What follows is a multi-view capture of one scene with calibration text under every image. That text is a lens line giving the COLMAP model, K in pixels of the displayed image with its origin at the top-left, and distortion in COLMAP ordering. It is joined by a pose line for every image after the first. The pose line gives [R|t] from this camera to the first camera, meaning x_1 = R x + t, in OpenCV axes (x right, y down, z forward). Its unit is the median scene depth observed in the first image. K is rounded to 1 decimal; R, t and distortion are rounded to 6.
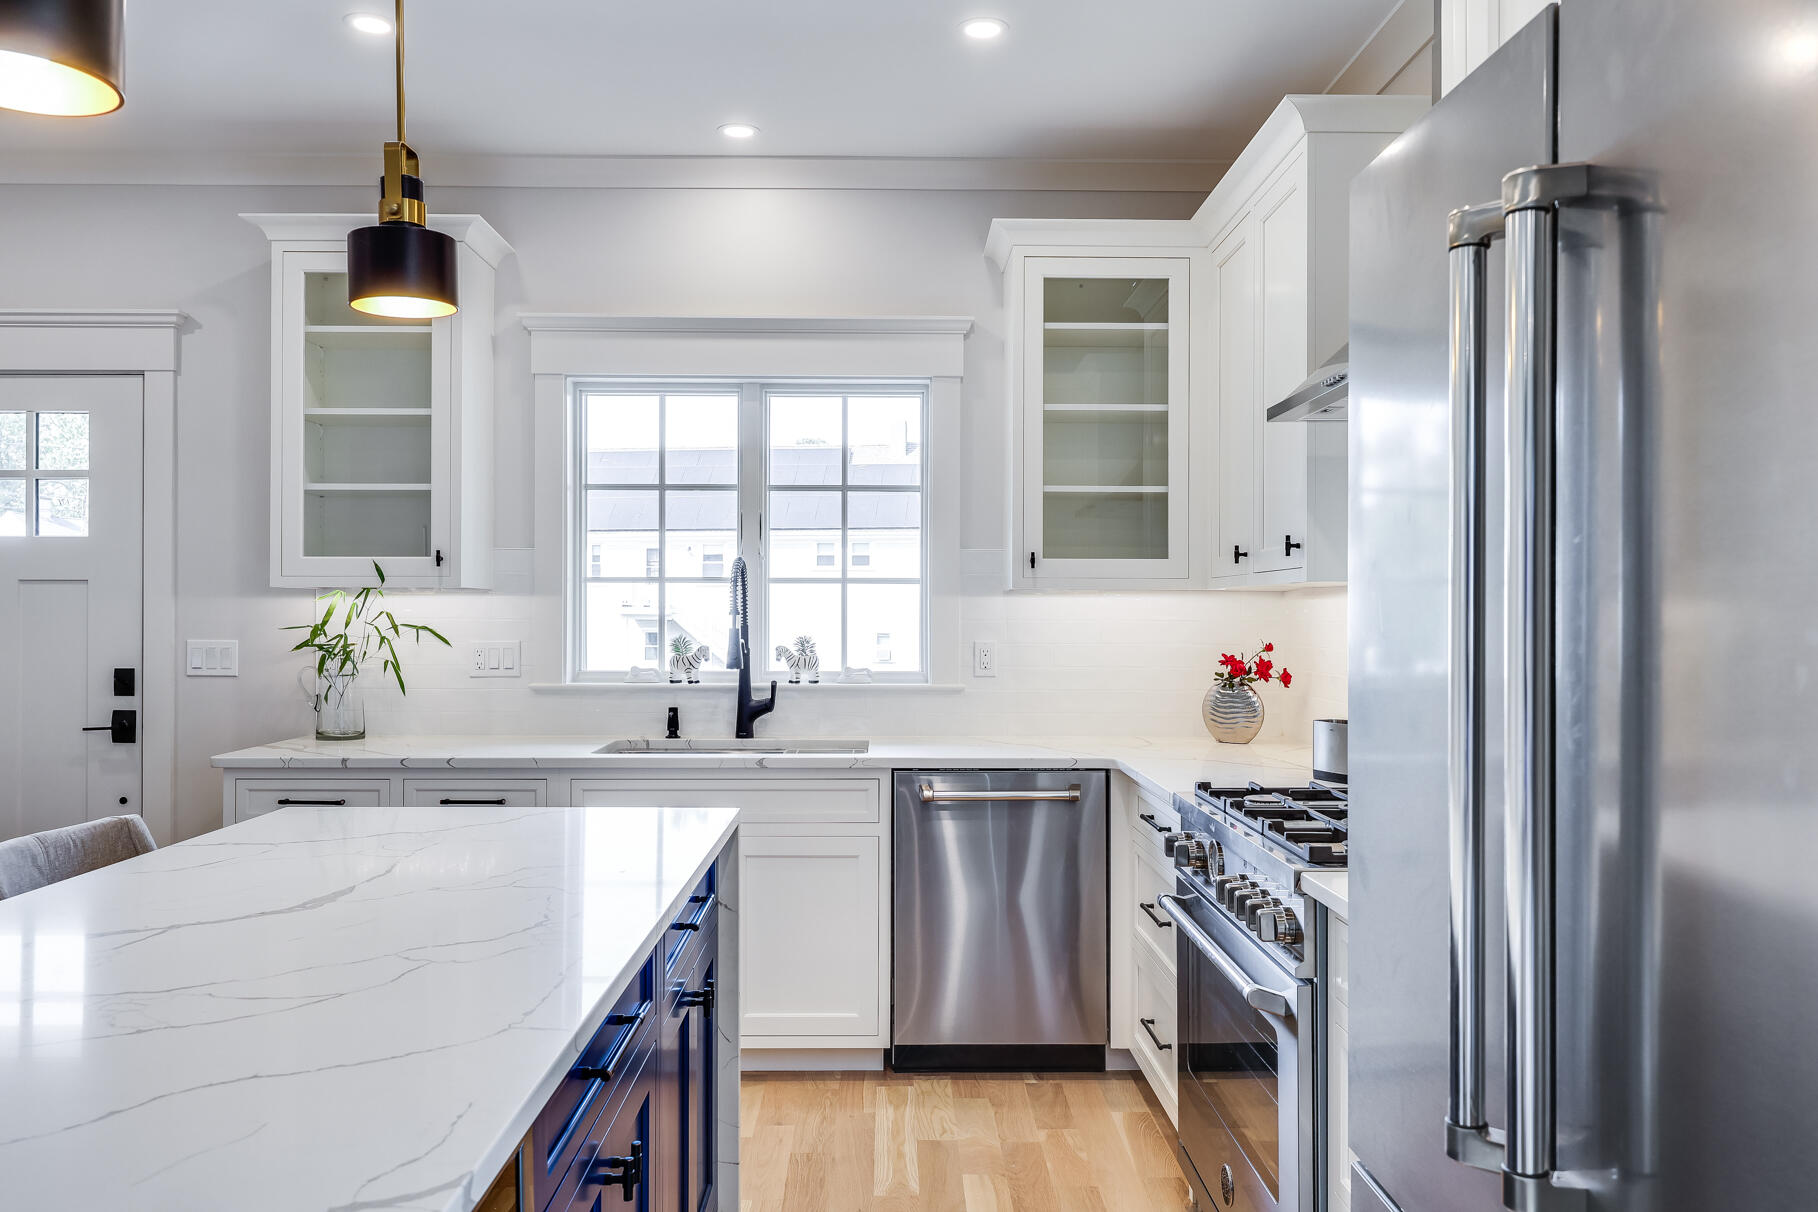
lens RADIAL K [[1369.0, 0, 909.6], [0, 1369.0, 603.1], [0, 0, 1]] dist [-0.004965, 0.009165]
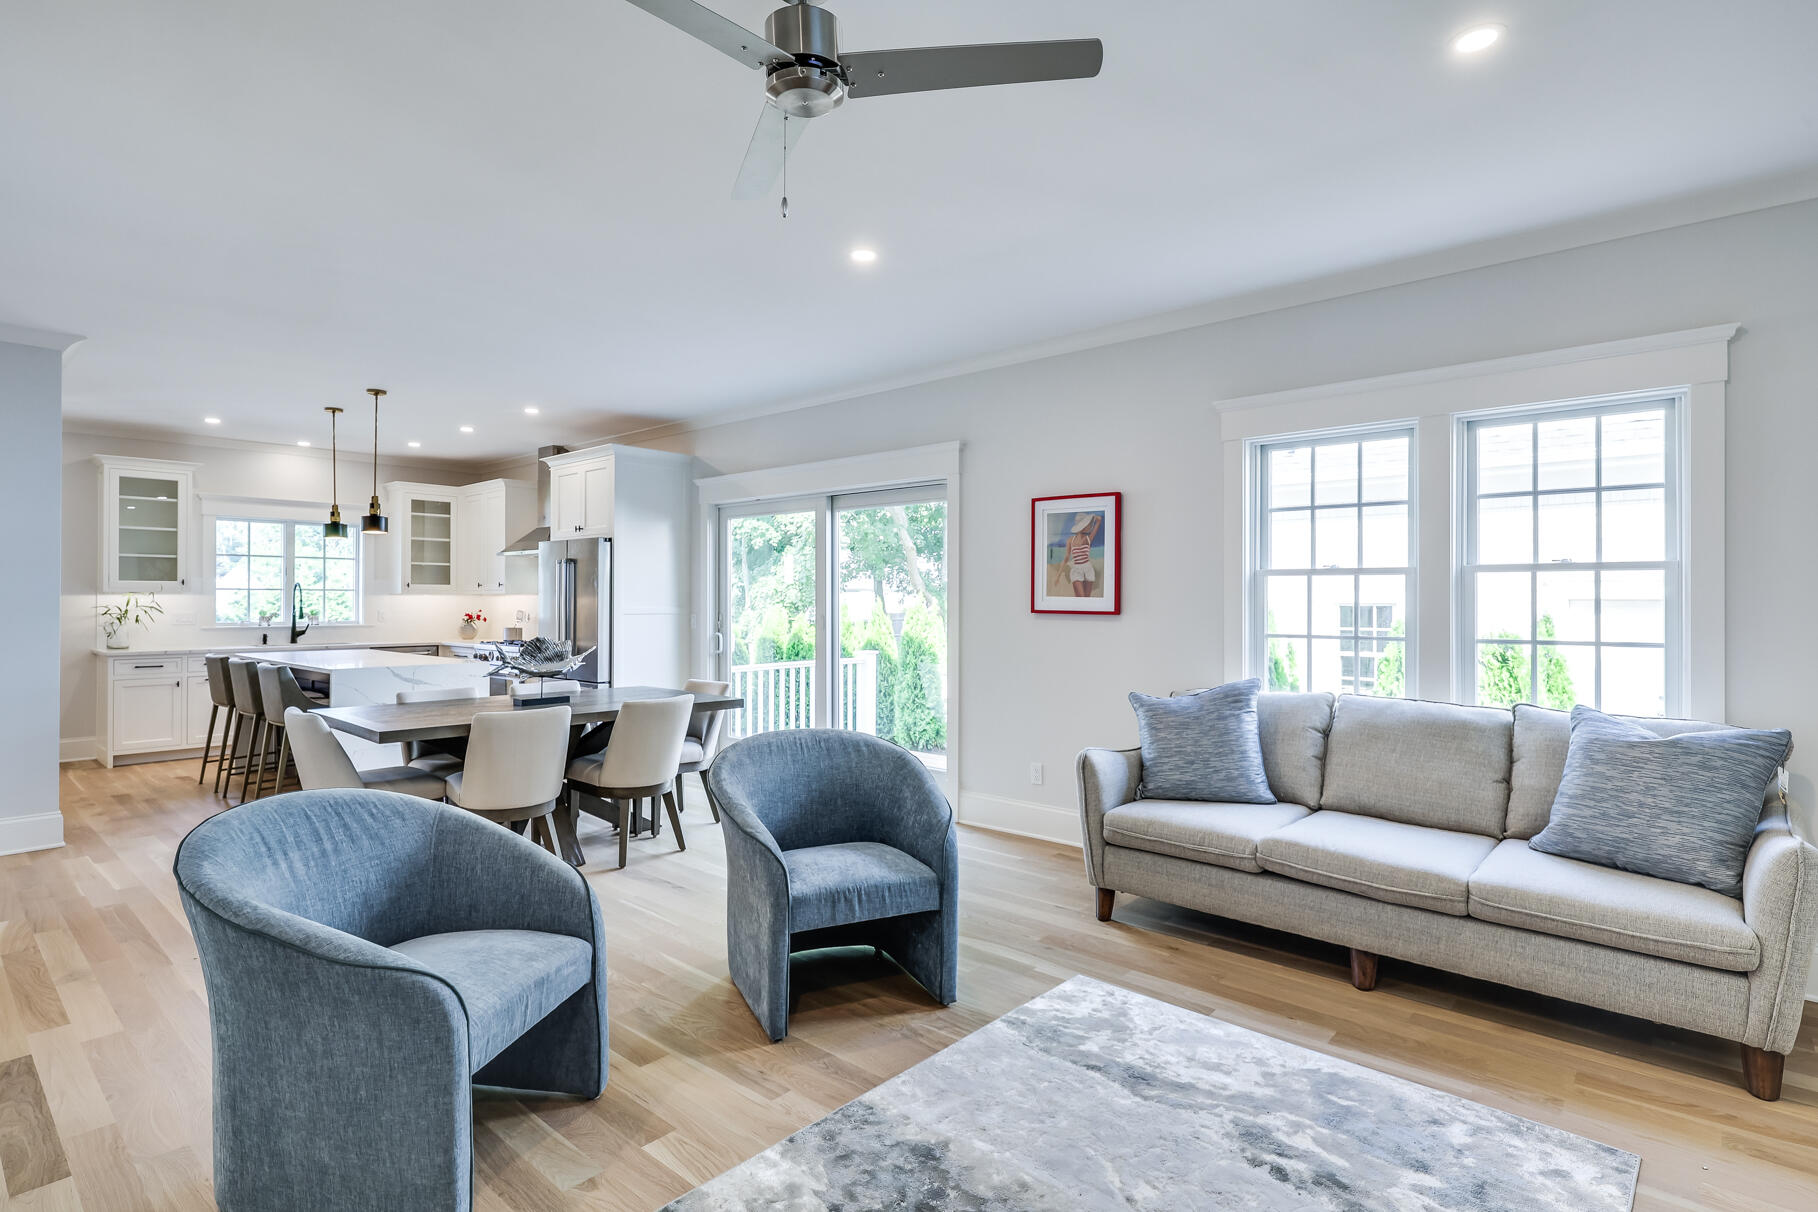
lens RADIAL K [[911.7, 0, 910.2], [0, 911.7, 599.1], [0, 0, 1]] dist [0.000504, -0.001097]
pose [[0.681350, 0.000297, 0.731958, -0.678335], [-0.005481, 0.999974, 0.004696, -0.014015], [-0.731937, -0.007211, 0.681334, -1.354562]]
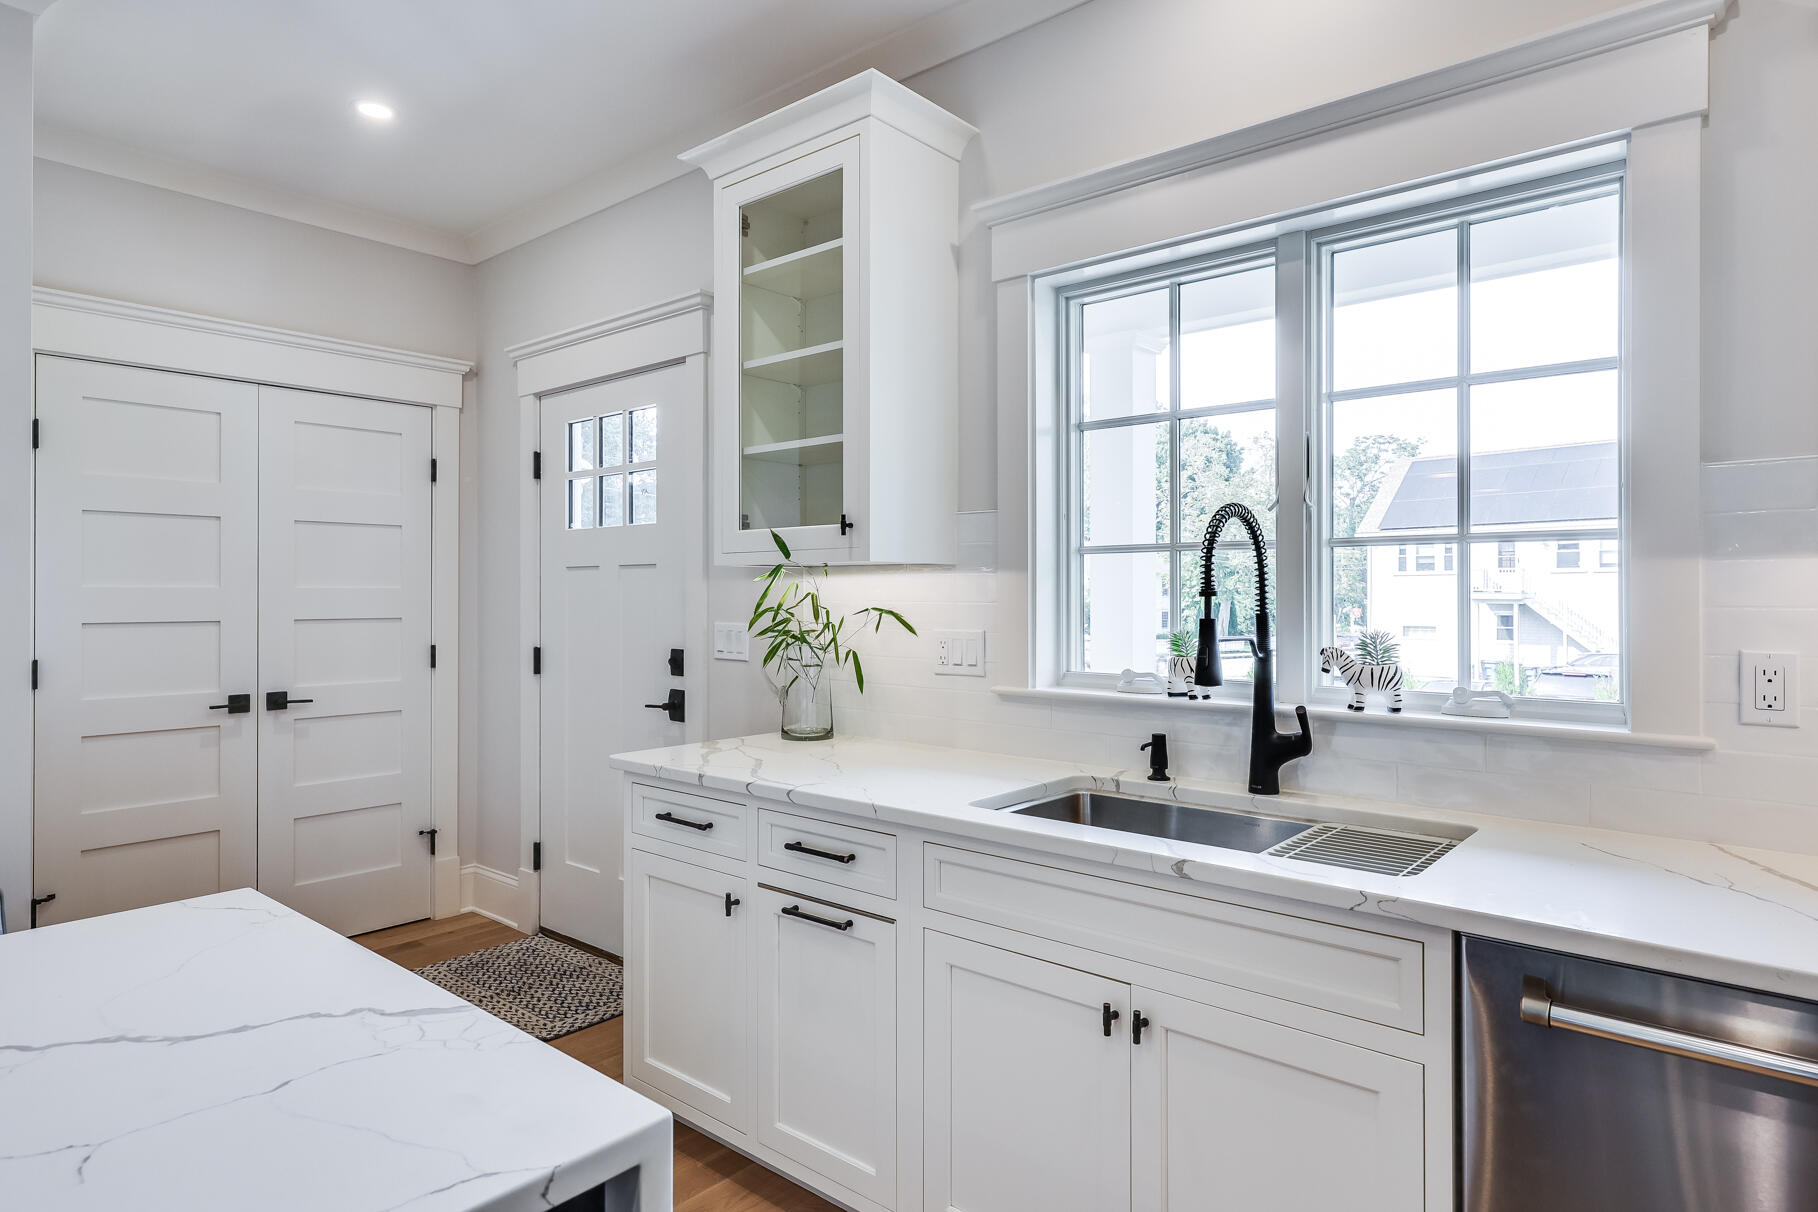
lens RADIAL K [[1025.0, 0, 907.7], [0, 1025.0, 594.7], [0, 0, 1]] dist [0.008068, -0.000662]
pose [[0.750033, -0.001615, -0.661398, 0.071615], [0.004813, 0.999984, 0.003017, 0.005519], [0.661383, -0.005446, 0.750029, 0.560230]]
